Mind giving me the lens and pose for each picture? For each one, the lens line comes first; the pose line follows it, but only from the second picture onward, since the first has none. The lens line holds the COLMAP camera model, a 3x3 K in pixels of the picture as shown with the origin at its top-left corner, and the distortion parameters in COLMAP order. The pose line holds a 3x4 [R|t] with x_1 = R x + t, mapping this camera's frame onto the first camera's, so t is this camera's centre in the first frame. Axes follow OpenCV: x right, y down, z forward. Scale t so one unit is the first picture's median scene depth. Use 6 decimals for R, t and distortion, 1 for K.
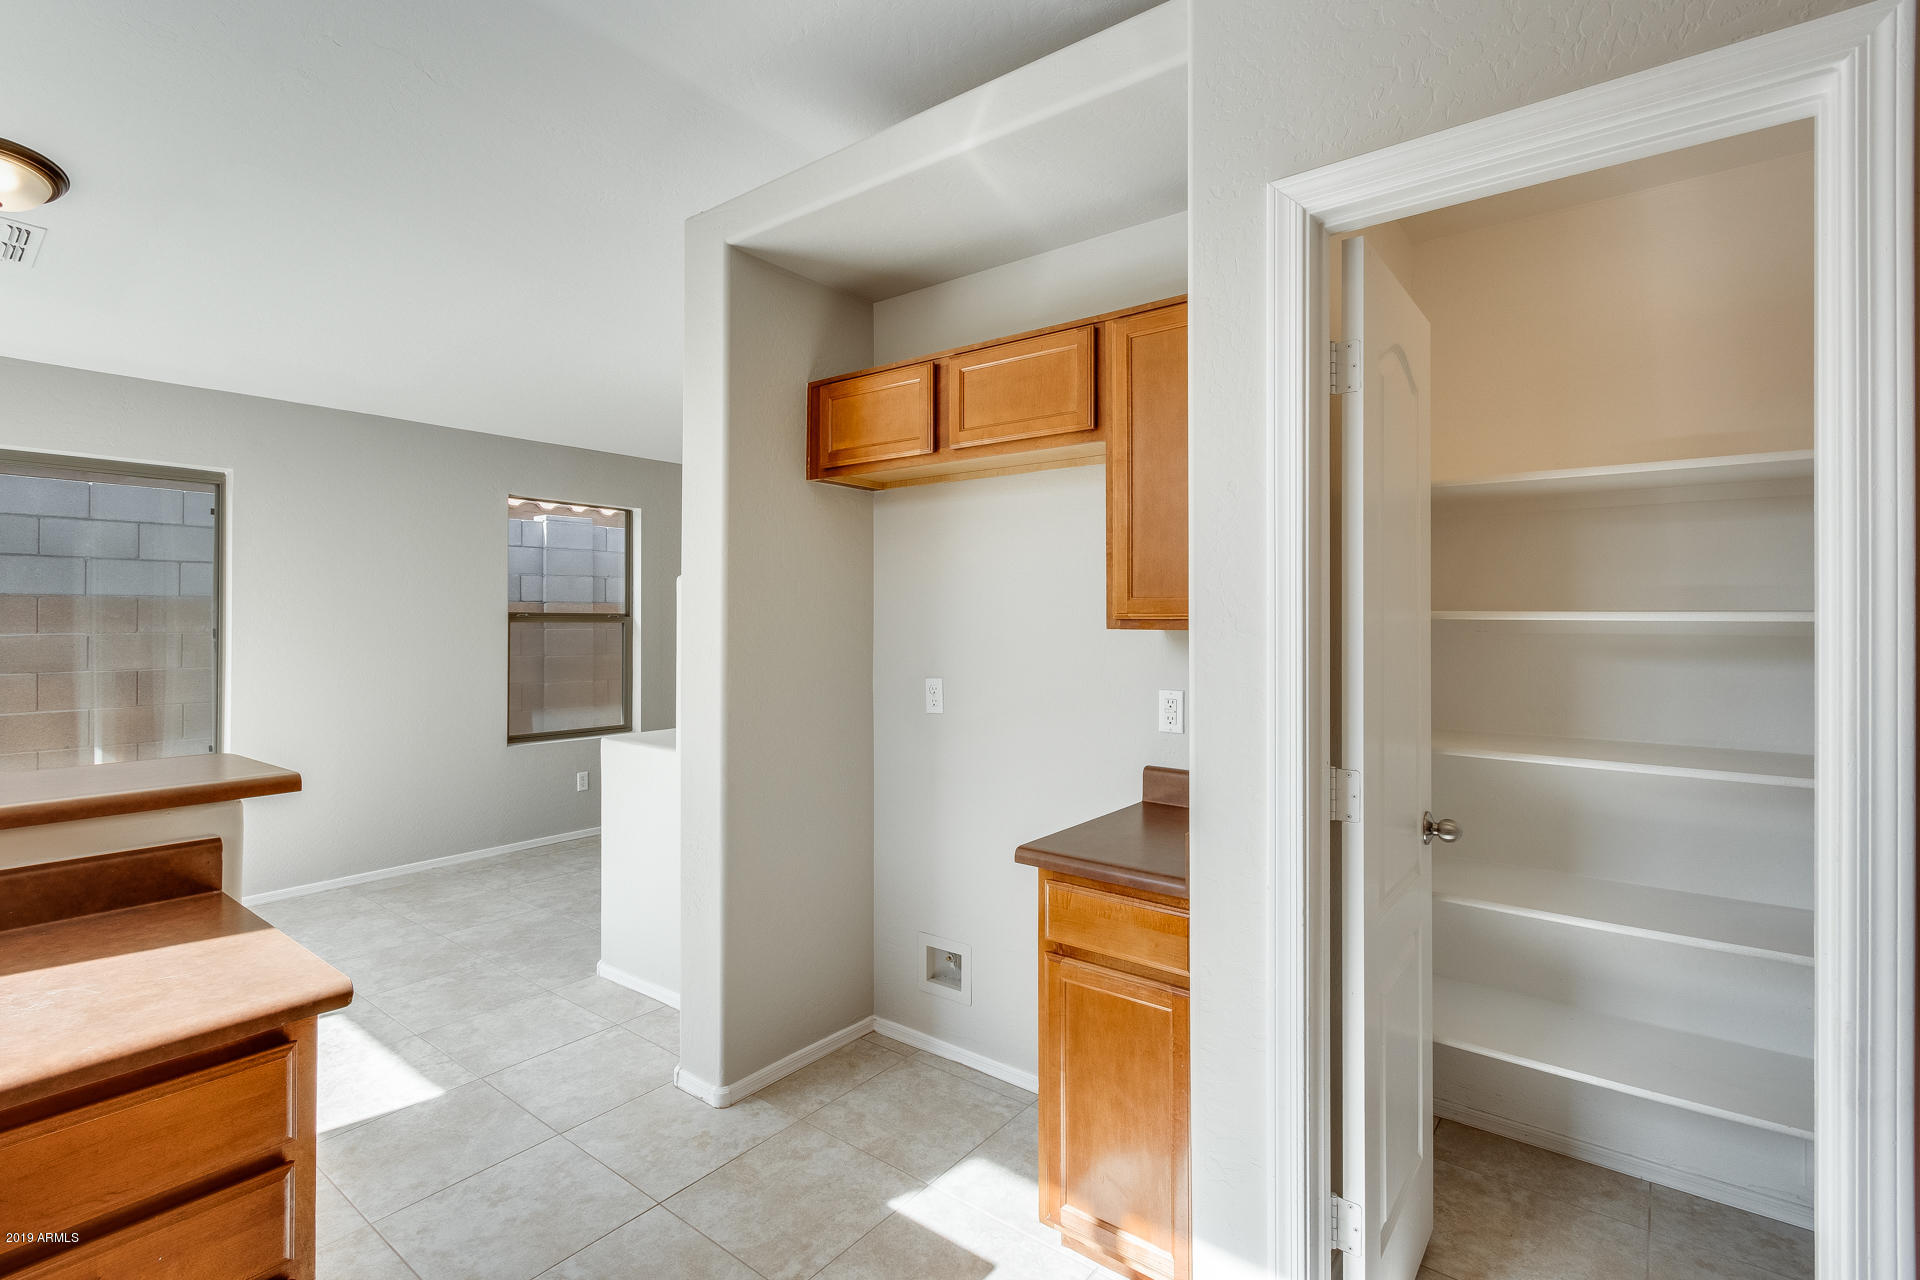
lens RADIAL K [[892.5, 0, 942.9], [0, 892.5, 606.8], [0, 0, 1]] dist [0.005606, -0.003736]
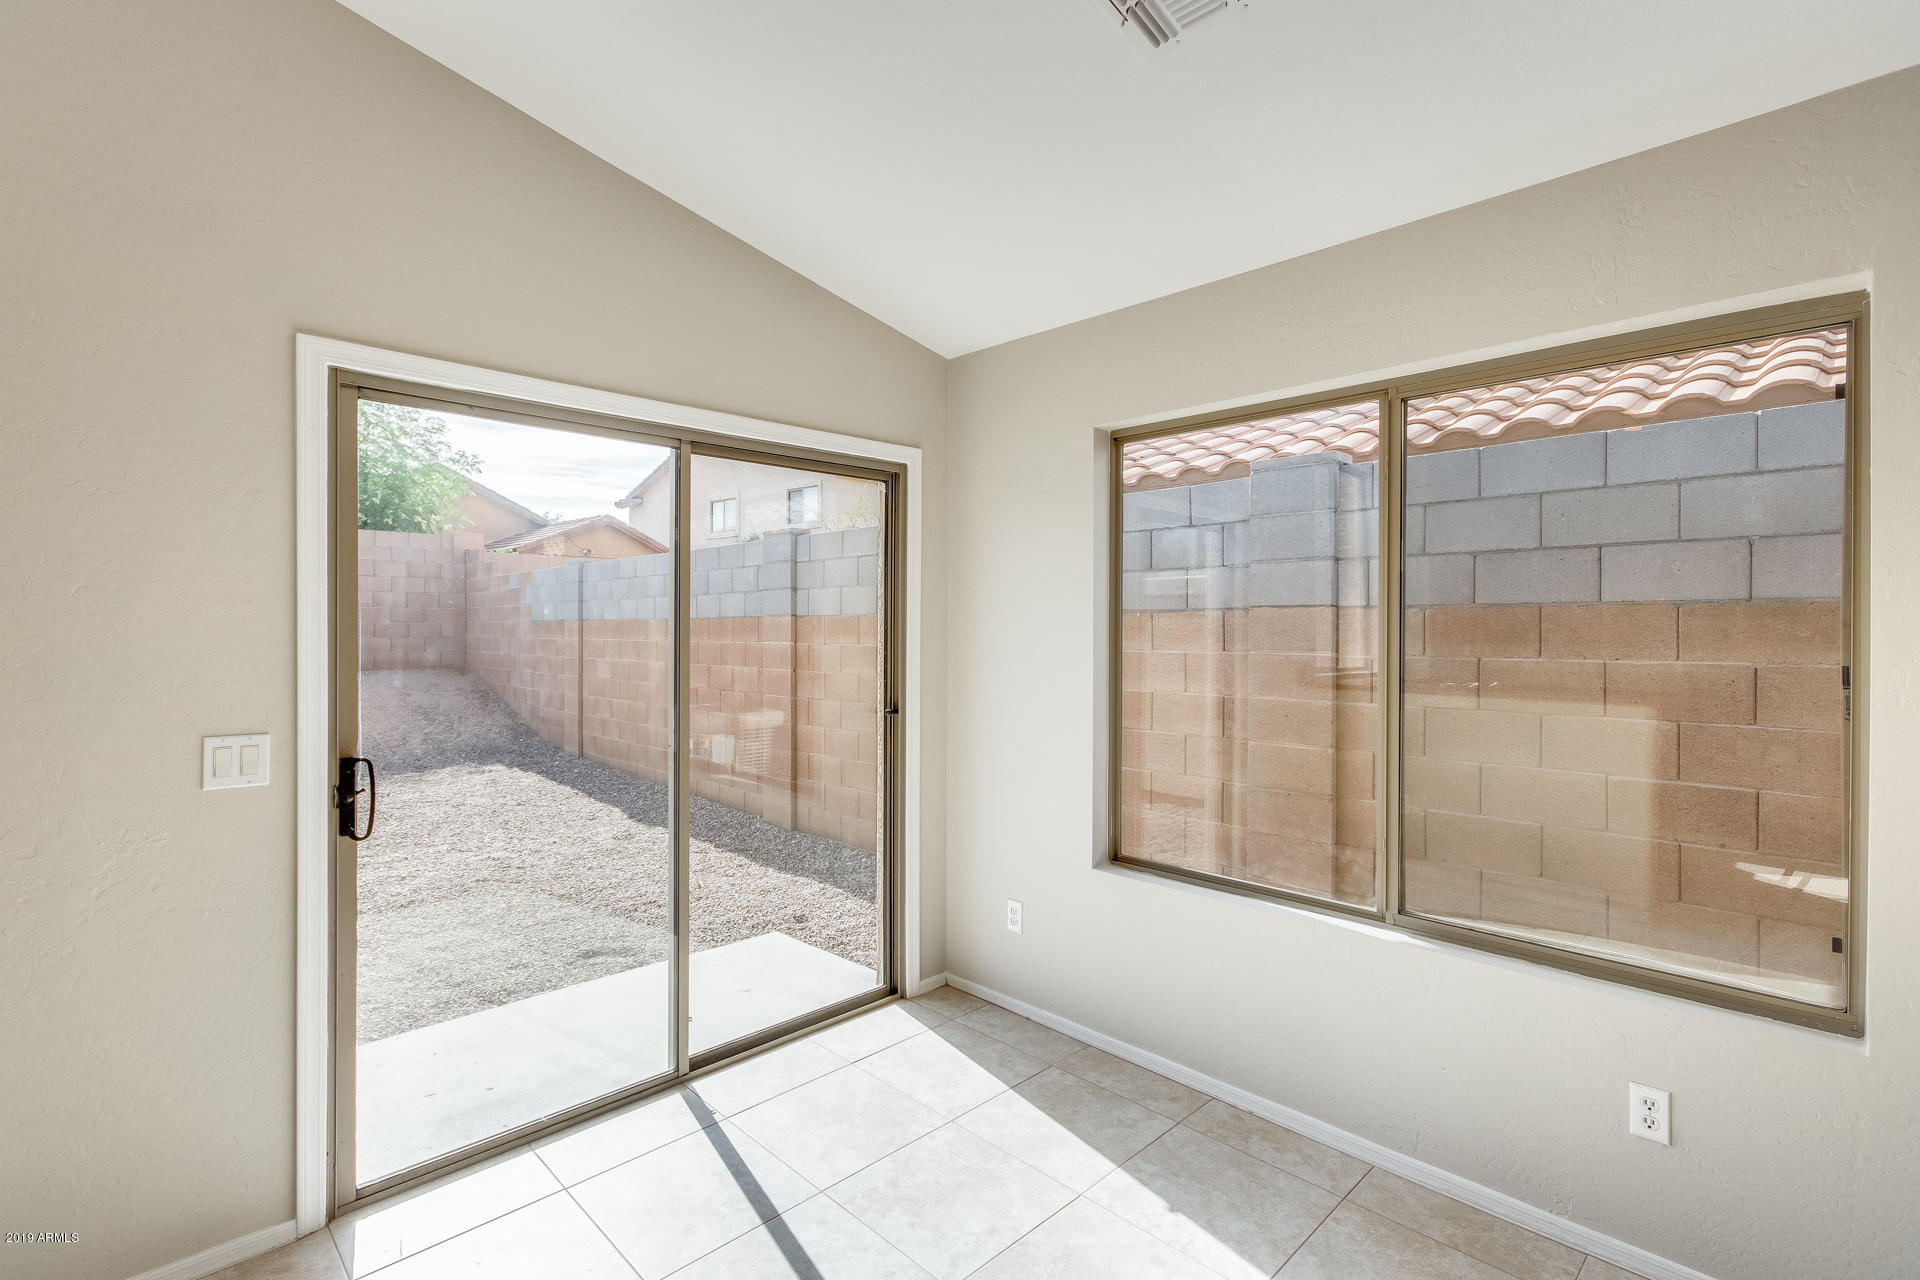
lens RADIAL K [[892.5, 0, 915.1], [0, 892.5, 629.2], [0, 0, 1]] dist [0.005606, -0.003736]
pose [[-0.138201, -0.002735, -0.990400, -0.460846], [0.010219, 0.999939, -0.004188, 0.006146], [0.990352, -0.010699, -0.138164, 0.854768]]
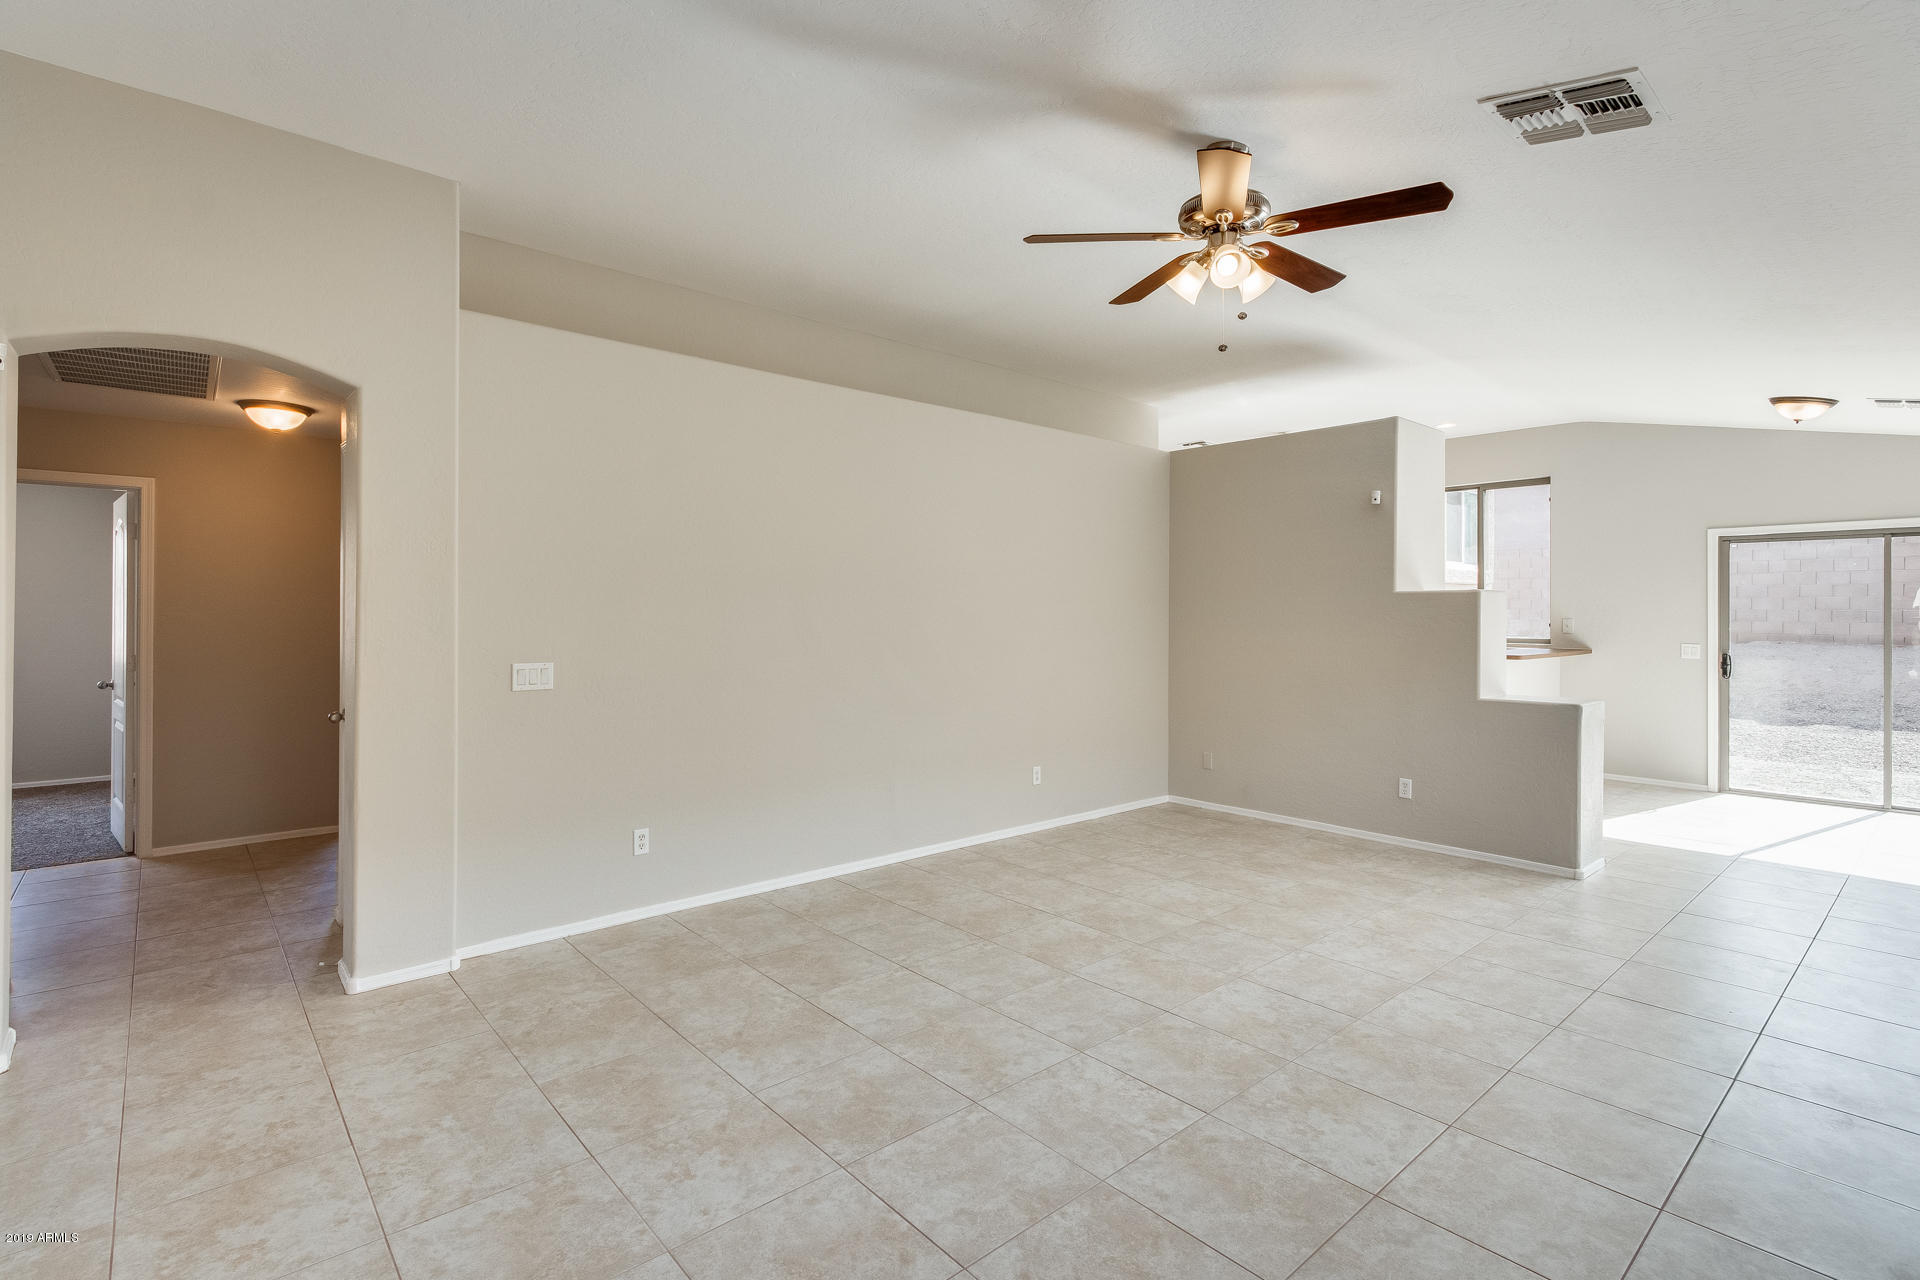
lens RADIAL K [[892.5, 0, 943.9], [0, 892.5, 615.0], [0, 0, 1]] dist [0.005606, -0.003736]
pose [[-0.981093, -0.005335, 0.193464, 0.476236], [-0.007118, 0.999938, -0.008520, 0.034486], [-0.193406, -0.009736, -0.981070, 3.059538]]
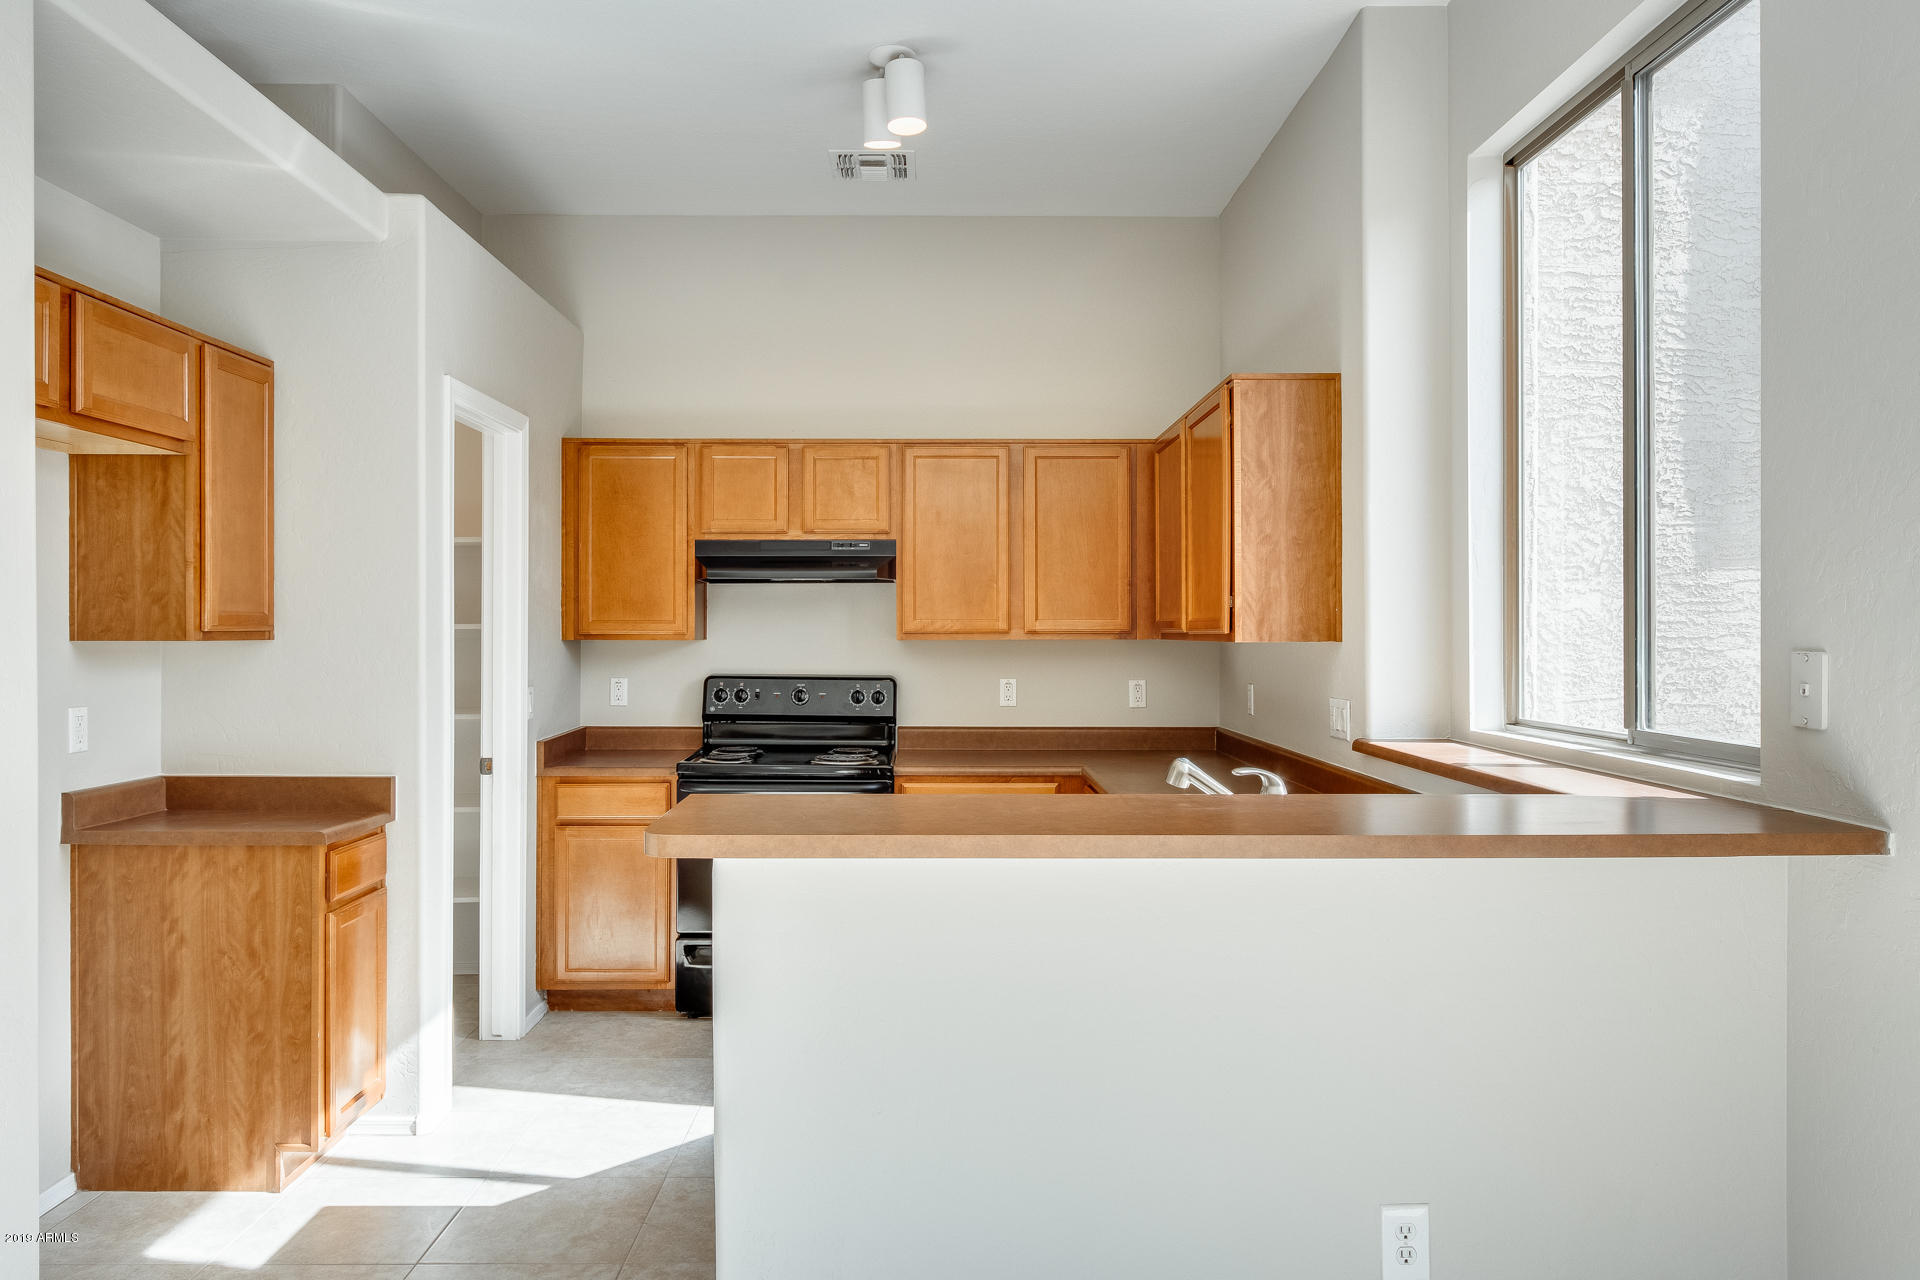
lens RADIAL K [[1320.9, 0, 937.2], [0, 1320.9, 633.5], [0, 0, 1]] dist [-0.001331, 0.001528]
pose [[-0.626001, -0.006985, 0.779791, -1.093681], [-0.010539, 0.999944, 0.000497, 0.006286], [-0.779751, -0.007907, -0.626040, 0.917483]]
